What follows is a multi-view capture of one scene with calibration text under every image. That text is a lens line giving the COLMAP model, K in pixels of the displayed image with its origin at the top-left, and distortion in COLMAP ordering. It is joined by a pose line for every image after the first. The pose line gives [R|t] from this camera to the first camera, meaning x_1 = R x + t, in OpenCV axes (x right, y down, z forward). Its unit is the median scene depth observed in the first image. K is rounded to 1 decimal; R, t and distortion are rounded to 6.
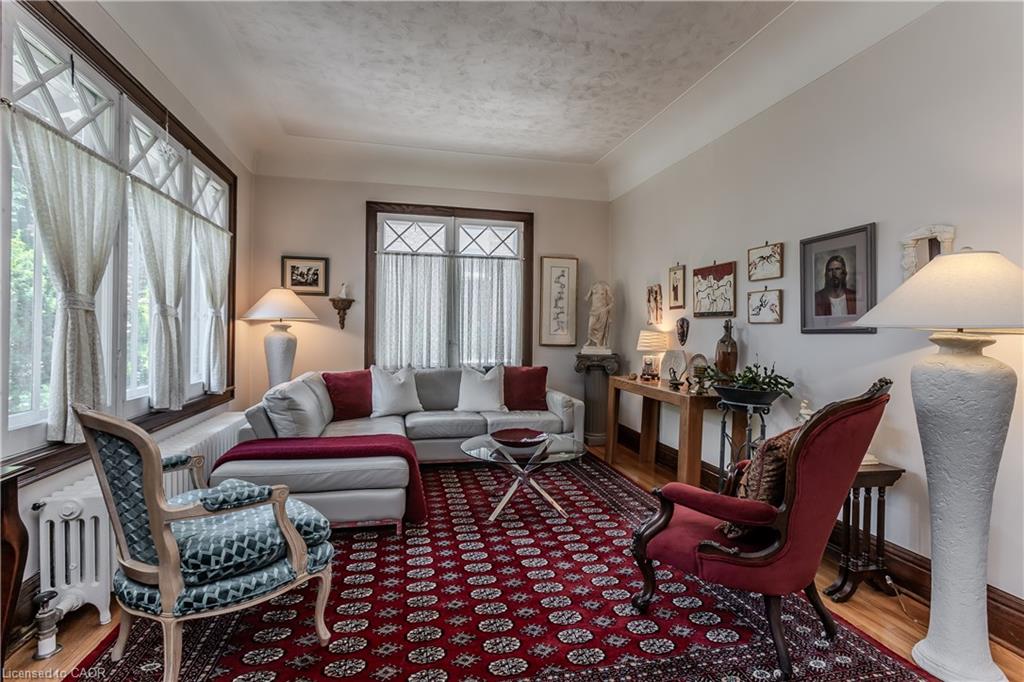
lens RADIAL K [[463.6, 0, 522.1], [0, 463.6, 330.1], [0, 0, 1]] dist [-0.002695, 0.000190]
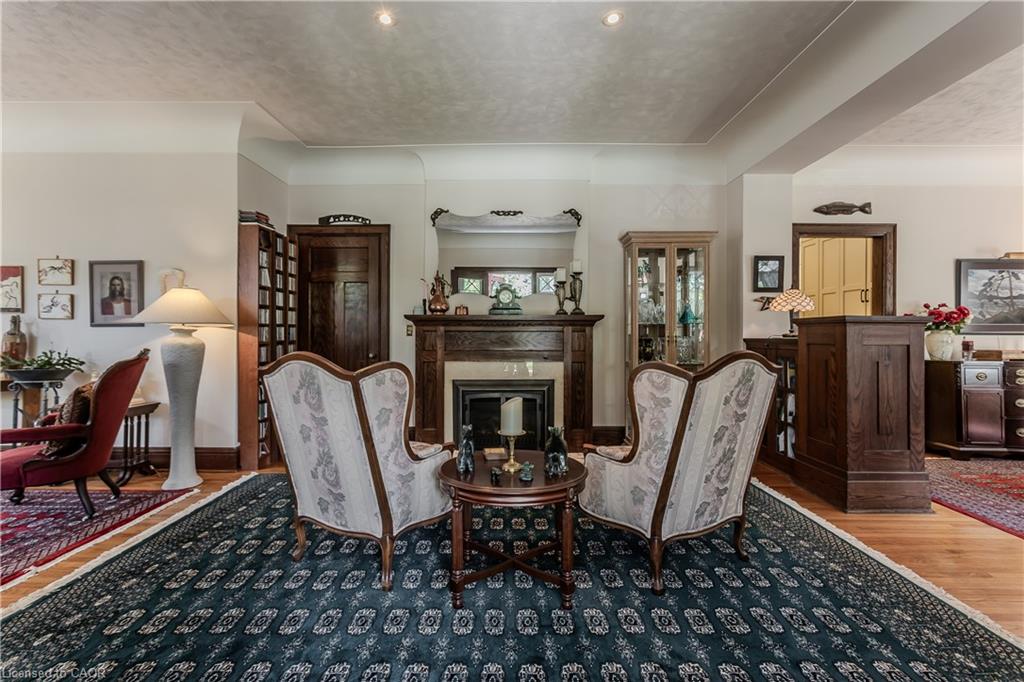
lens RADIAL K [[463.6, 0, 522.1], [0, 463.6, 330.1], [0, 0, 1]] dist [-0.002695, 0.000190]
pose [[0.241473, -0.008290, 0.970372, -0.453255], [-0.003758, 0.999948, 0.009478, -0.000972], [-0.970400, -0.005935, 0.241429, -0.626726]]
